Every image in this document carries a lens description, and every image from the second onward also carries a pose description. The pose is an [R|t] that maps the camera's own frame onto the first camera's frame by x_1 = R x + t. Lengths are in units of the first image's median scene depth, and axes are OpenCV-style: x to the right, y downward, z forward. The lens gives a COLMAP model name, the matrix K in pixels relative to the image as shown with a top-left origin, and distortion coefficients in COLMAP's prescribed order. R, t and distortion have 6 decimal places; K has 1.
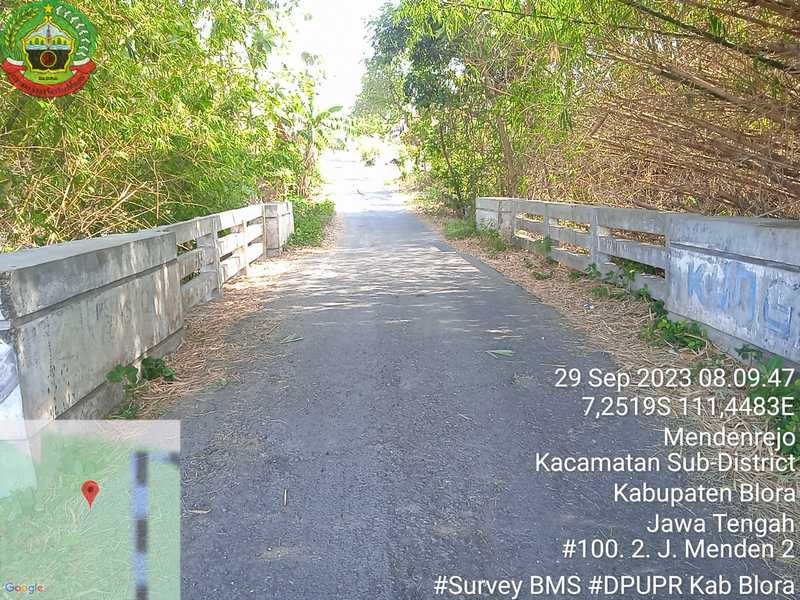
lens RADIAL K [[653.2, 0, 401.4], [0, 653.2, 306.9], [0, 0, 1]] dist [0.059269, -0.076377]
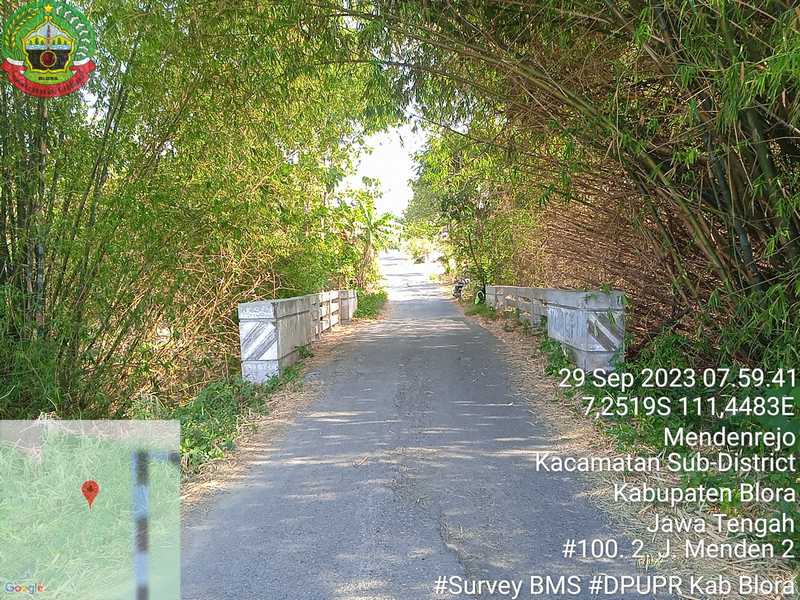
lens RADIAL K [[653.2, 0, 401.4], [0, 653.2, 306.9], [0, 0, 1]] dist [0.059269, -0.076377]
pose [[0.996736, -0.000388, -0.080733, 0.055424], [-0.011198, 0.989657, -0.143015, 0.097087], [0.079954, 0.143452, 0.986422, -0.479298]]
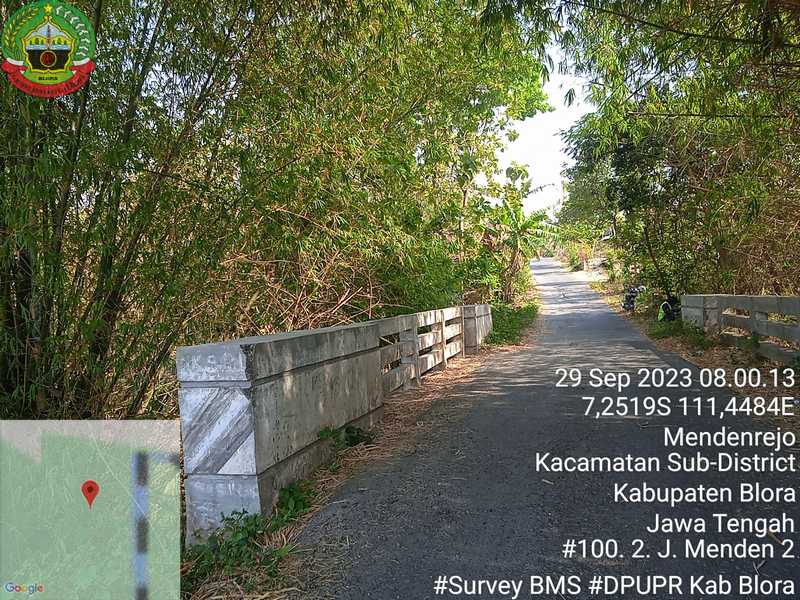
lens RADIAL K [[653.2, 0, 401.4], [0, 653.2, 306.9], [0, 0, 1]] dist [0.059269, -0.076377]
pose [[0.950468, -0.021020, -0.310110, 0.027486], [-0.029431, 0.987141, -0.157117, 0.017455], [0.309426, 0.158462, 0.937628, -0.043076]]
